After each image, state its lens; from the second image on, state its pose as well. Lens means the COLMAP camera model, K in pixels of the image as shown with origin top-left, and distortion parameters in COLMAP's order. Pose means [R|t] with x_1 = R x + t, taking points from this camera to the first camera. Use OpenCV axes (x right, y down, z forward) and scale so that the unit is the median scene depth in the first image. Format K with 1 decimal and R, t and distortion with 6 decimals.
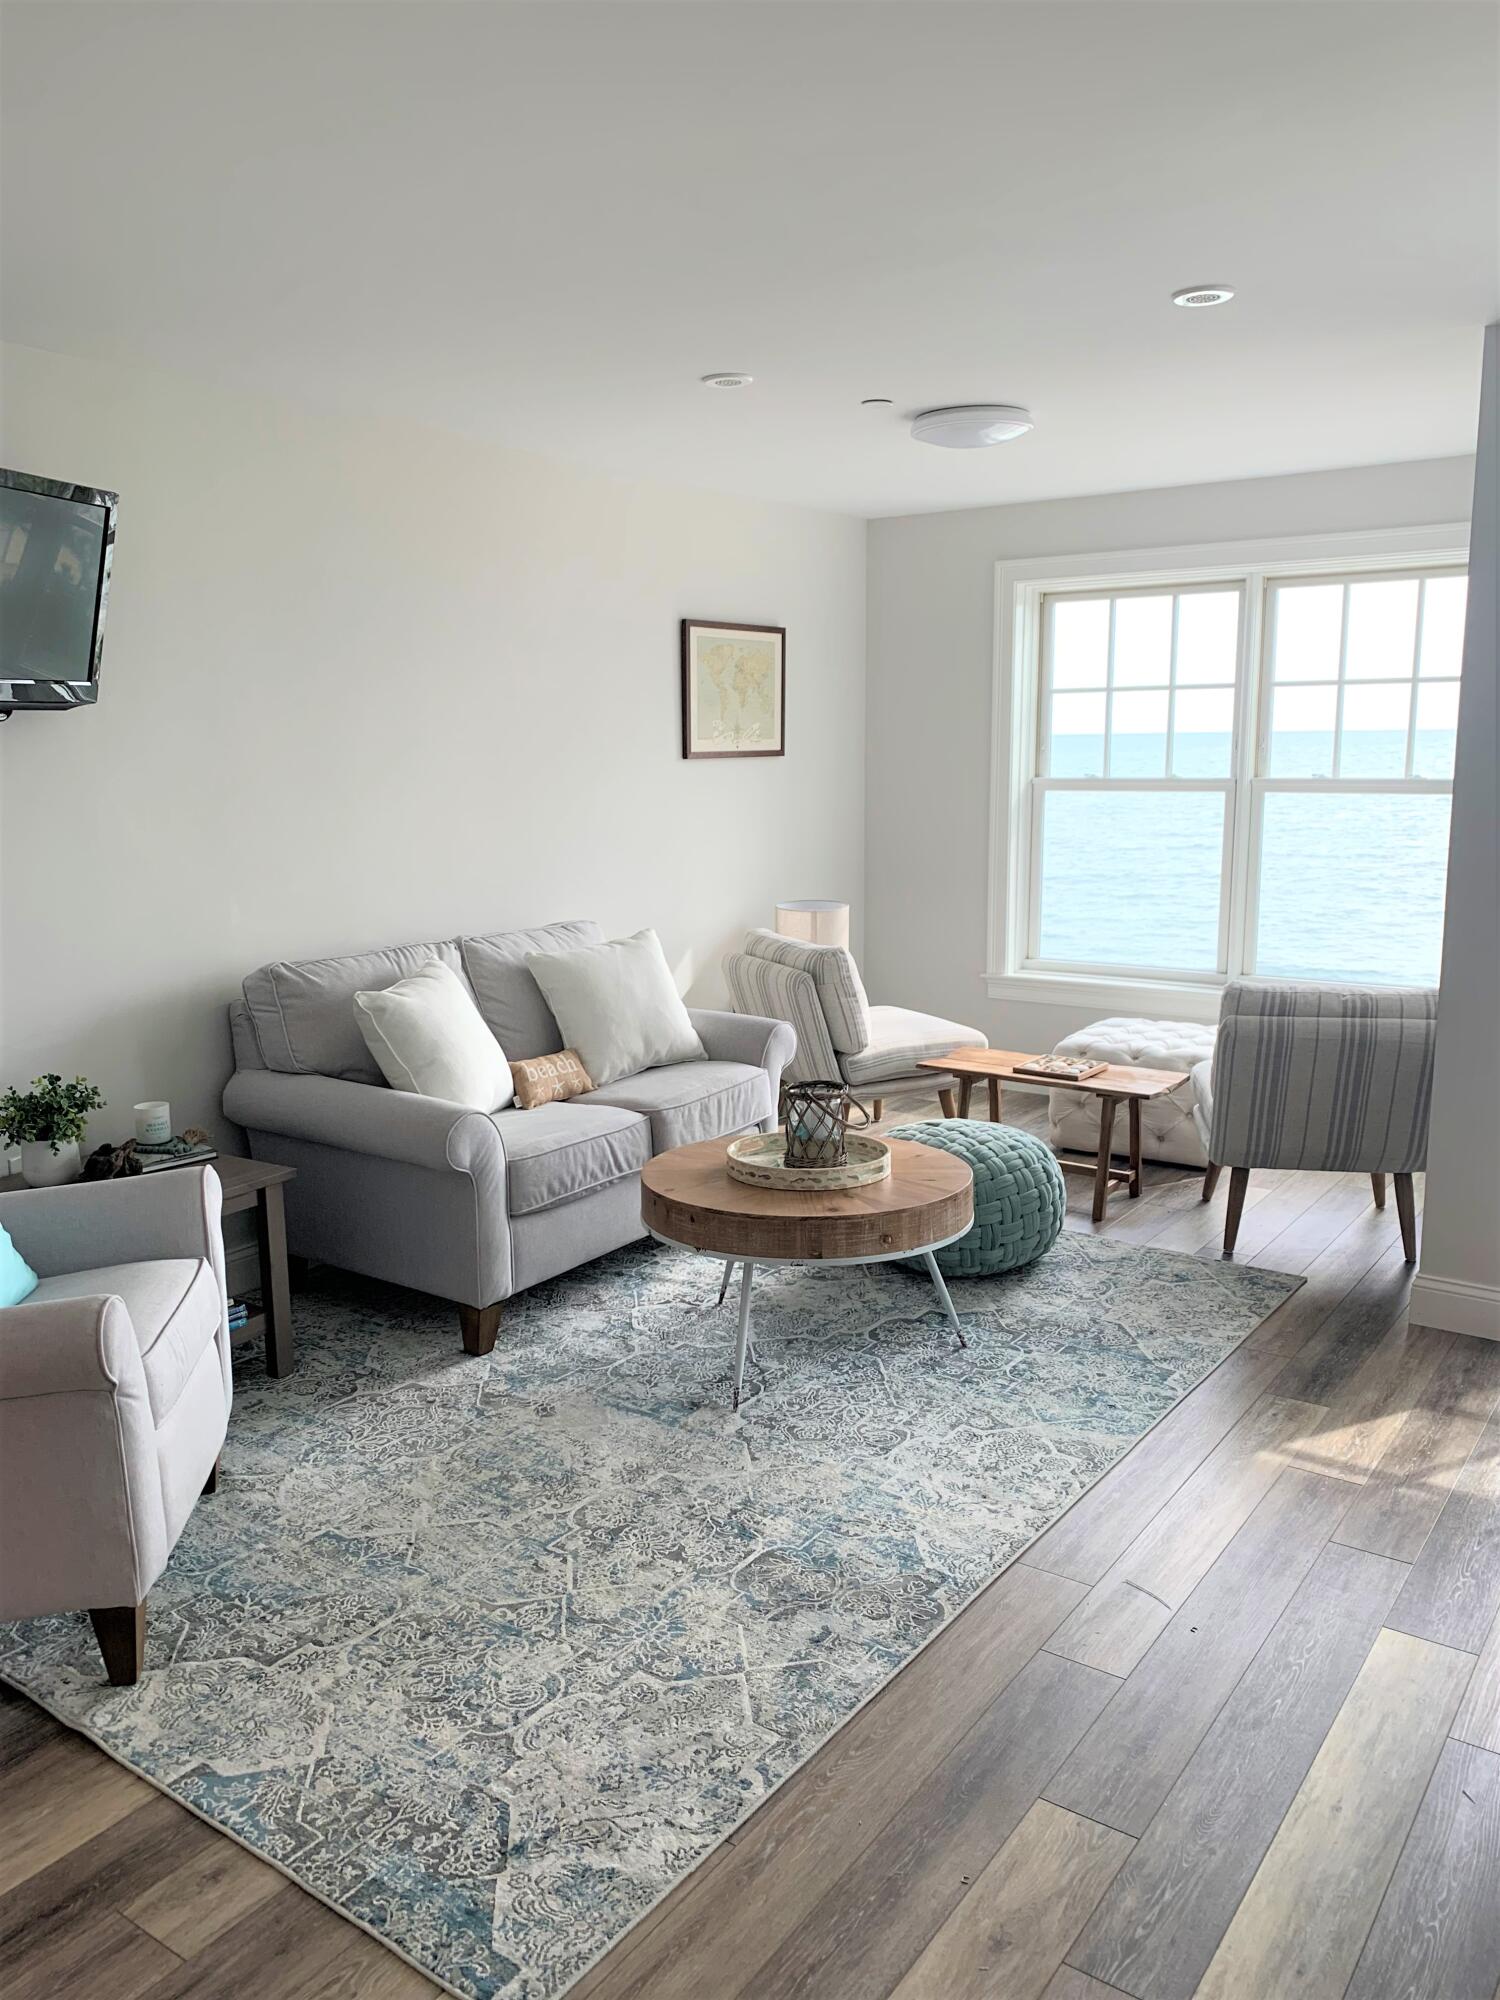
lens RADIAL K [[1529.1, 0, 750.0], [0, 1529.1, 1000.0], [0, 0, 1]] dist [0.097623, -0.204363]
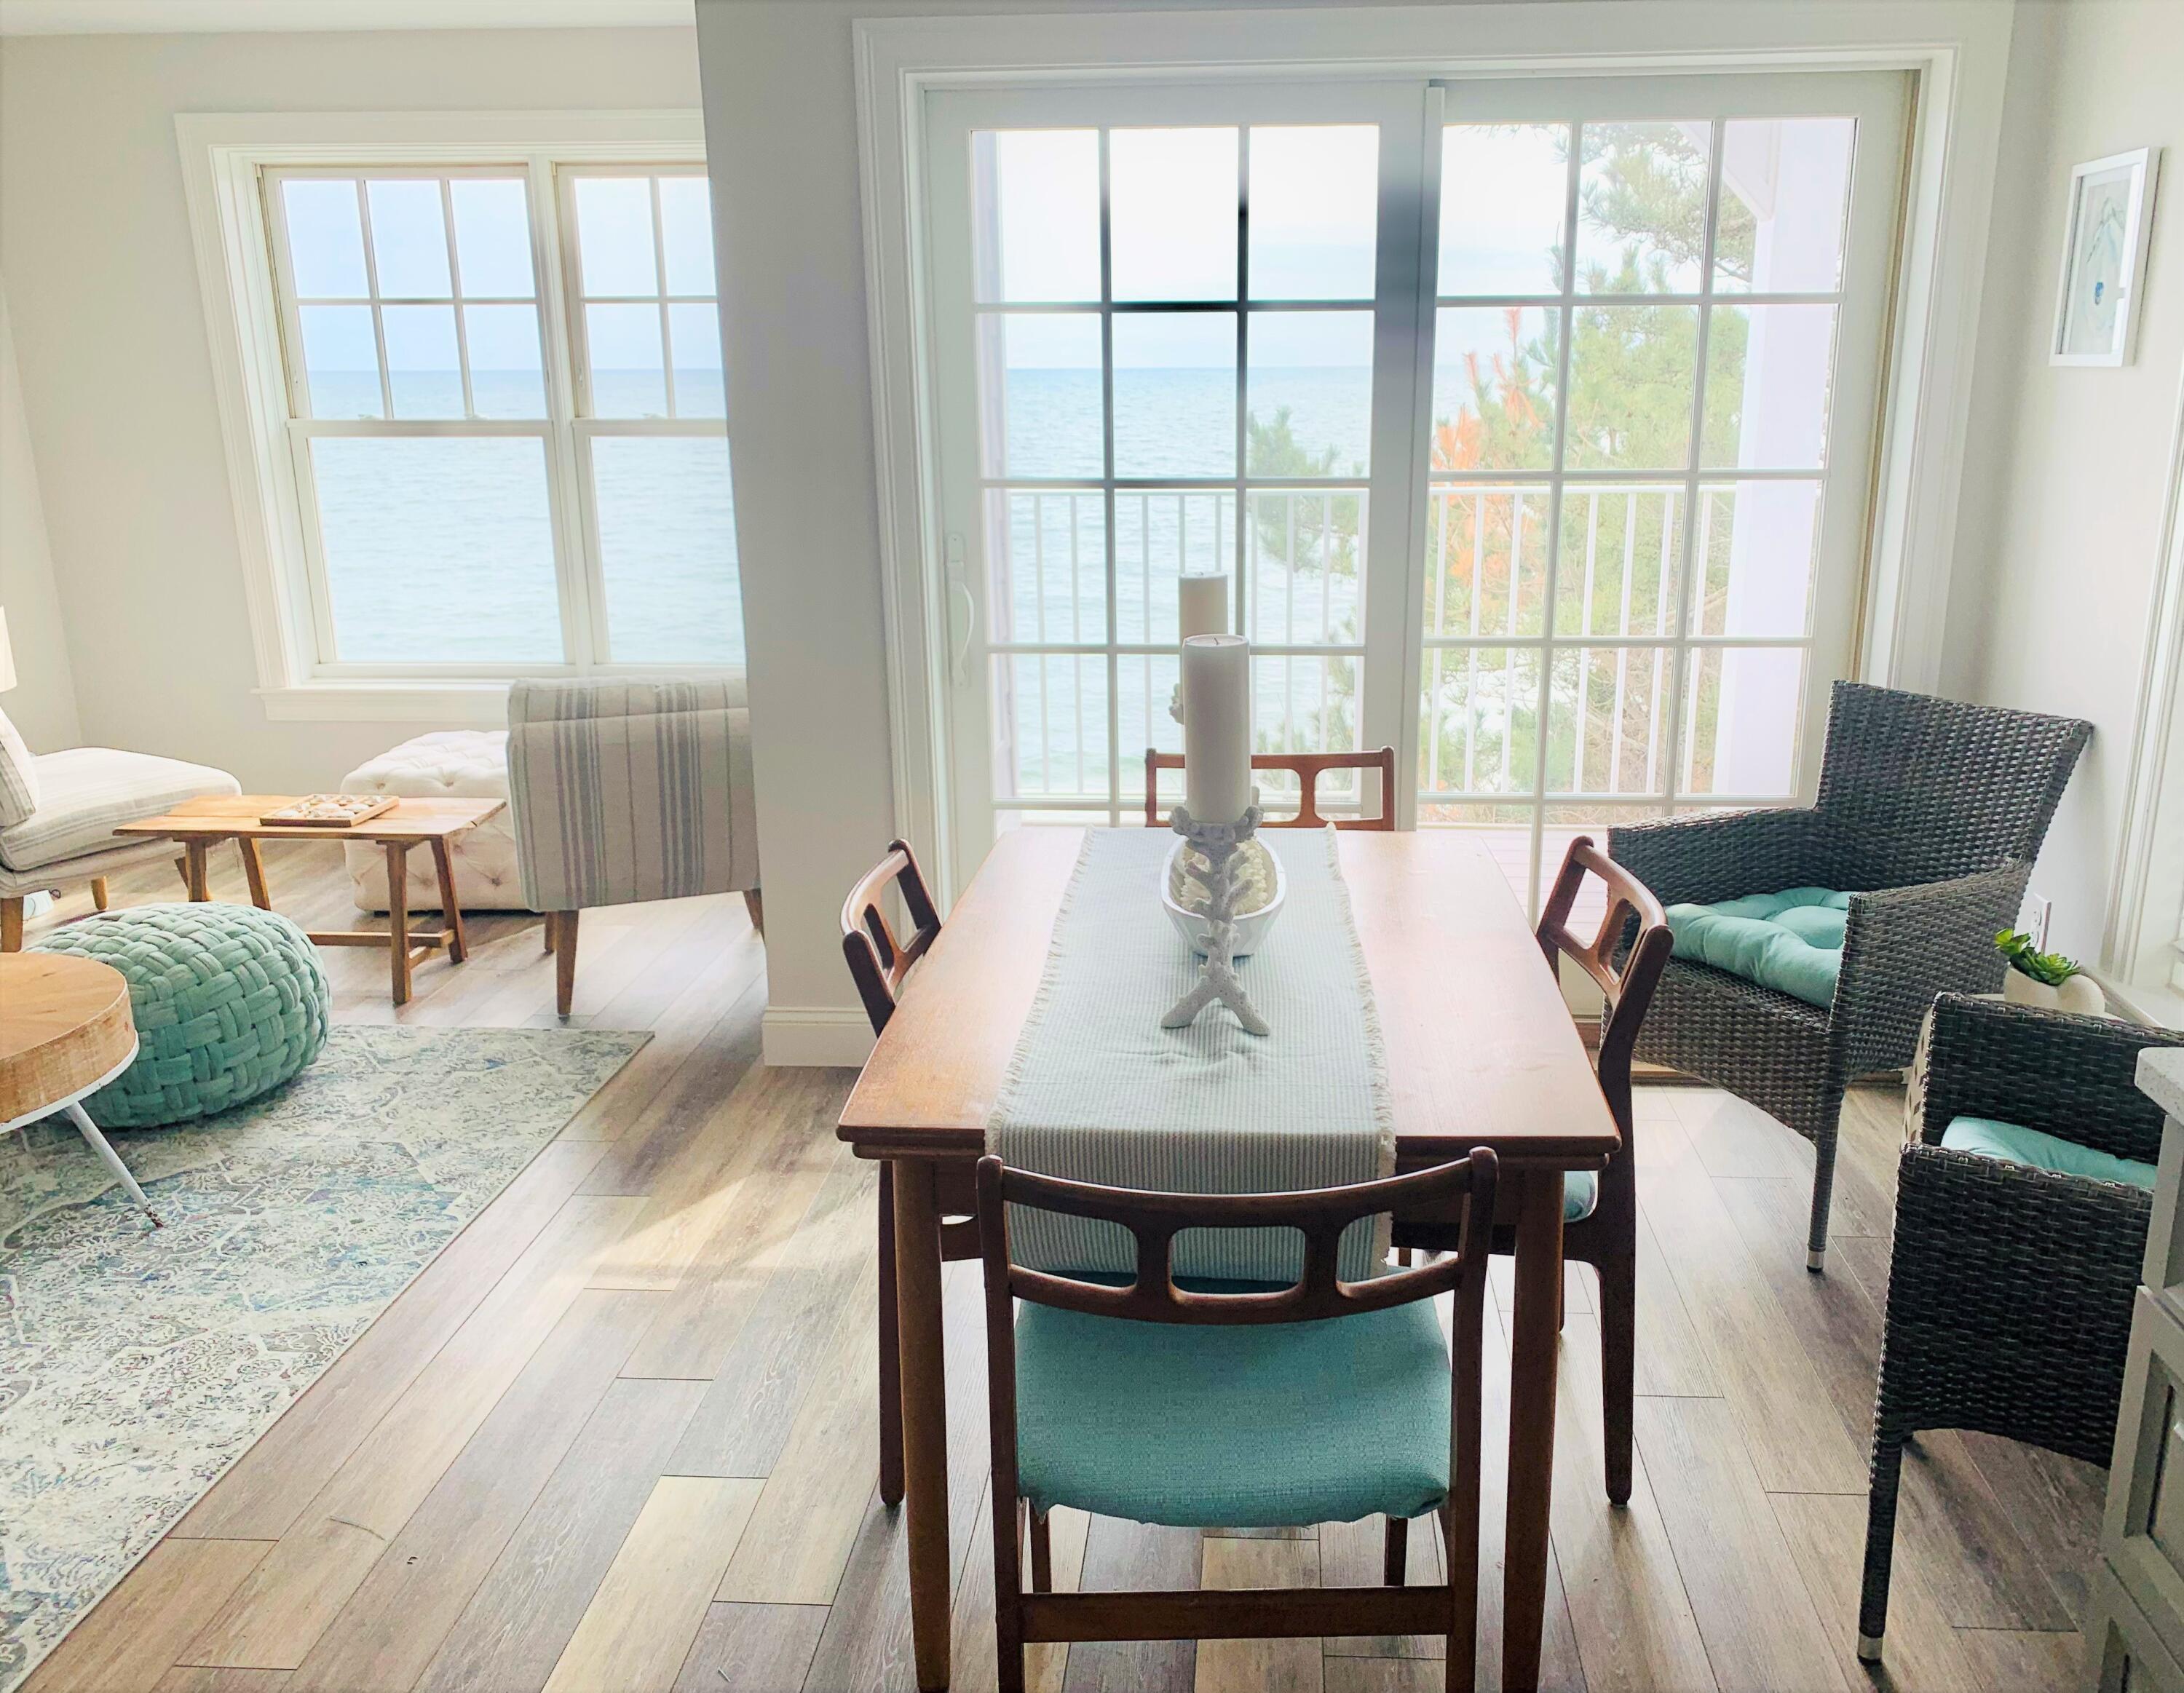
lens RADIAL K [[1763.9, 0, 1183.2], [0, 1763.9, 851.0], [0, 0, 1]] dist [0.003299, 0.002046]
pose [[0.848416, -0.134989, 0.511828, 0.131632], [0.086262, 0.989269, 0.117920, -0.002835], [-0.522254, -0.055894, 0.850956, 0.054647]]
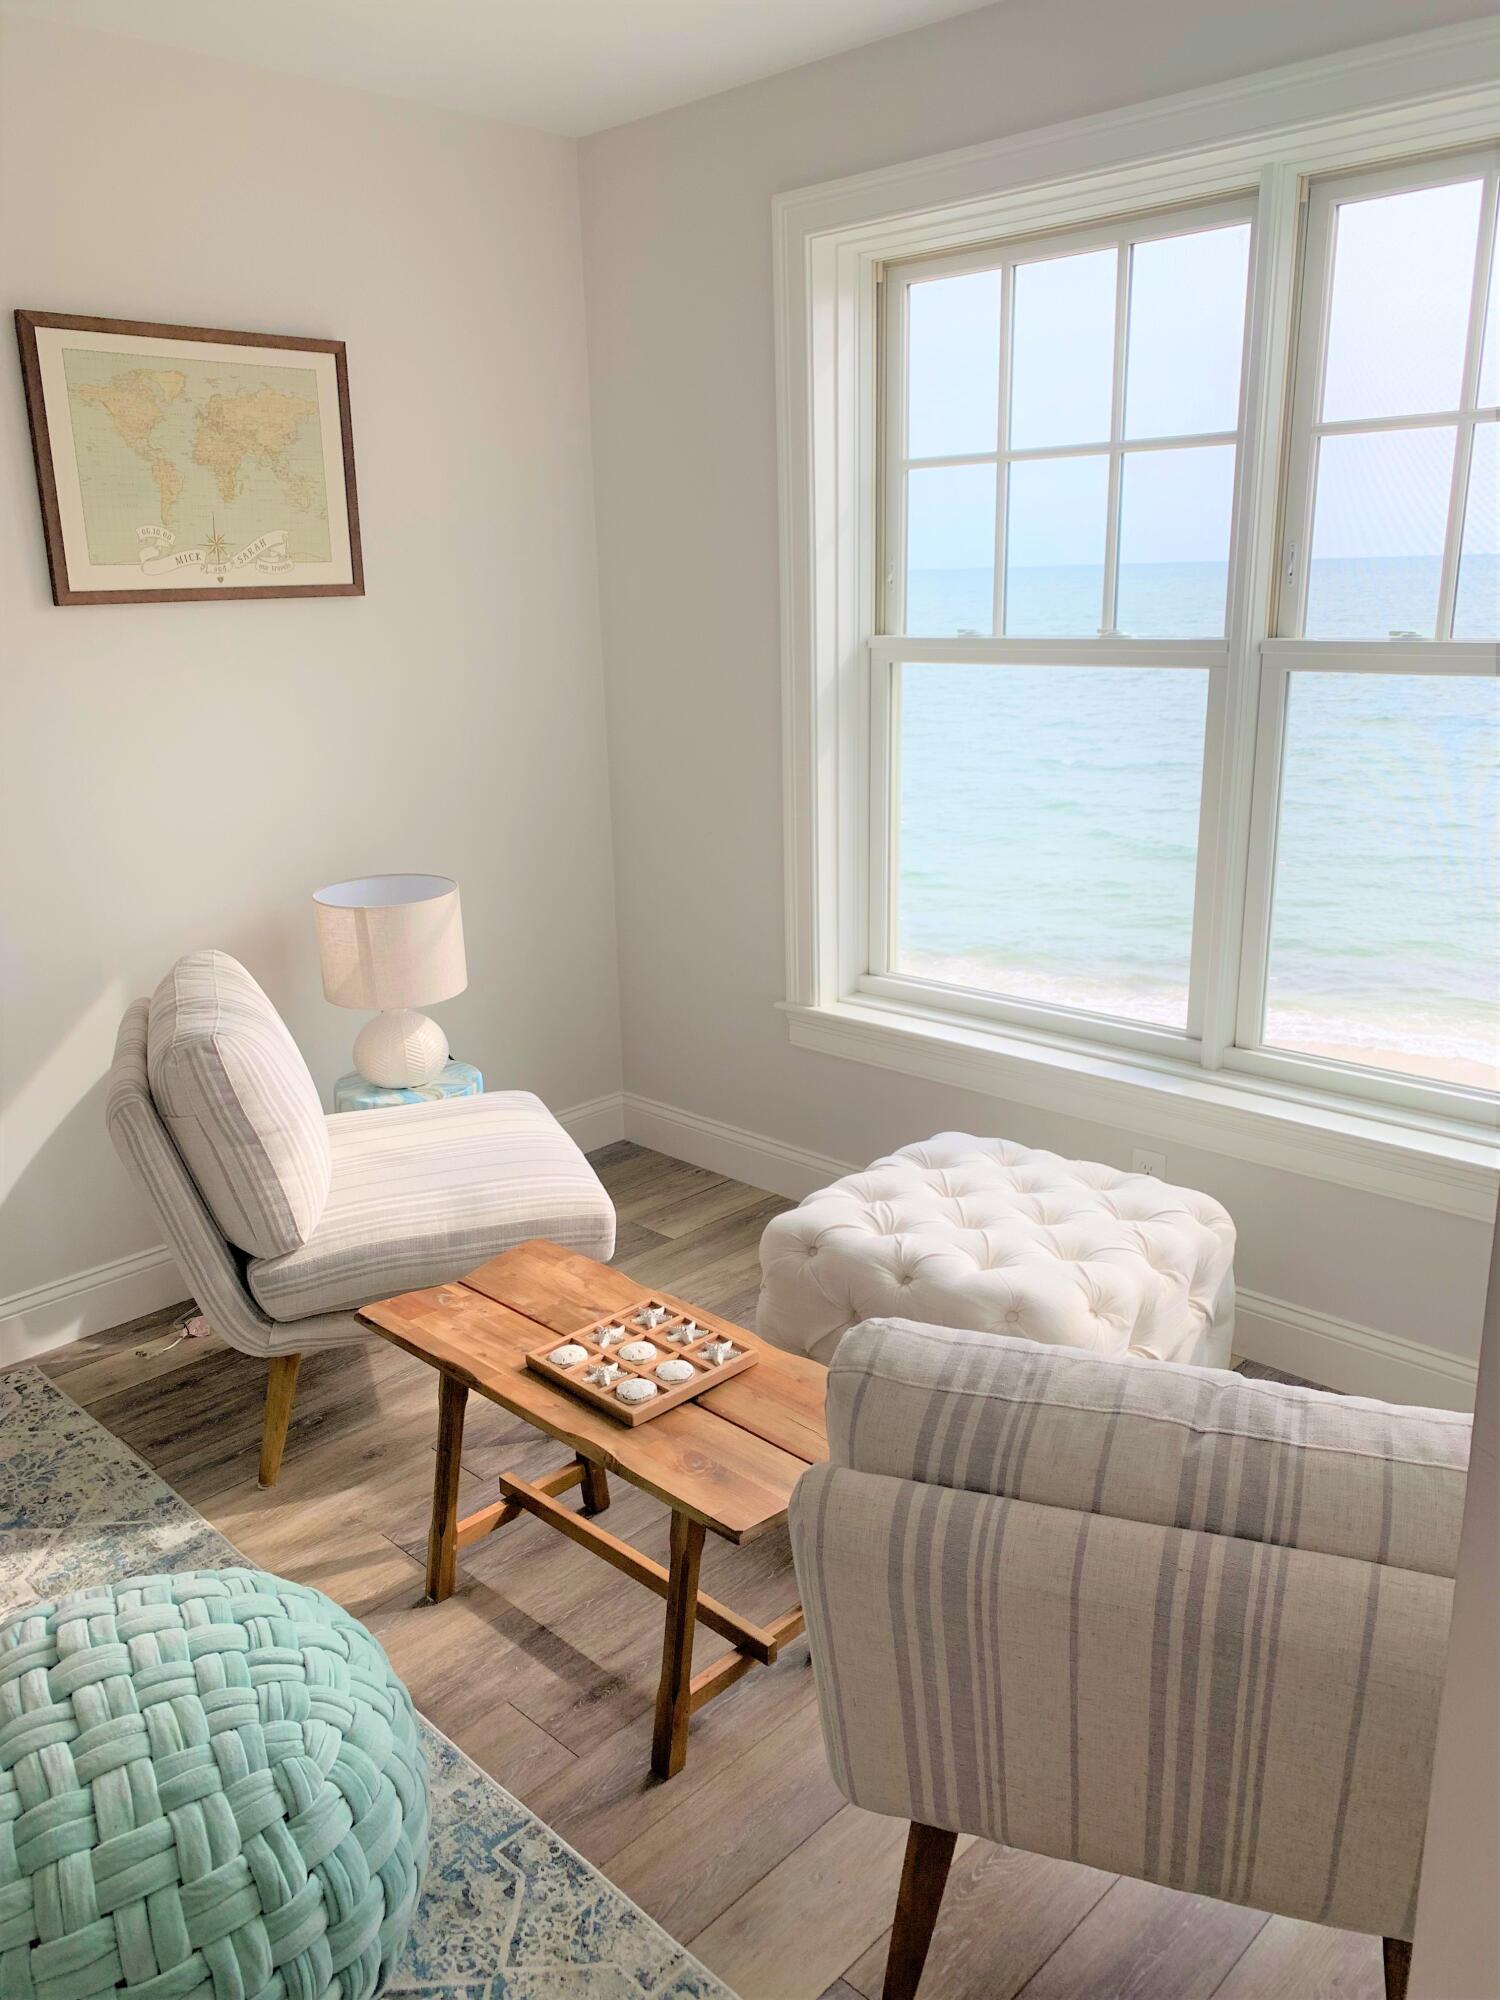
lens RADIAL K [[1527.6, 0, 755.9], [0, 1527.6, 996.9], [0, 0, 1]] dist [0.038231, -0.033310]
pose [[0.988134, 0.029116, -0.150806, 0.345365], [-0.013343, 0.994428, 0.104569, -0.116022], [0.153011, -0.101316, 0.983017, 0.710811]]
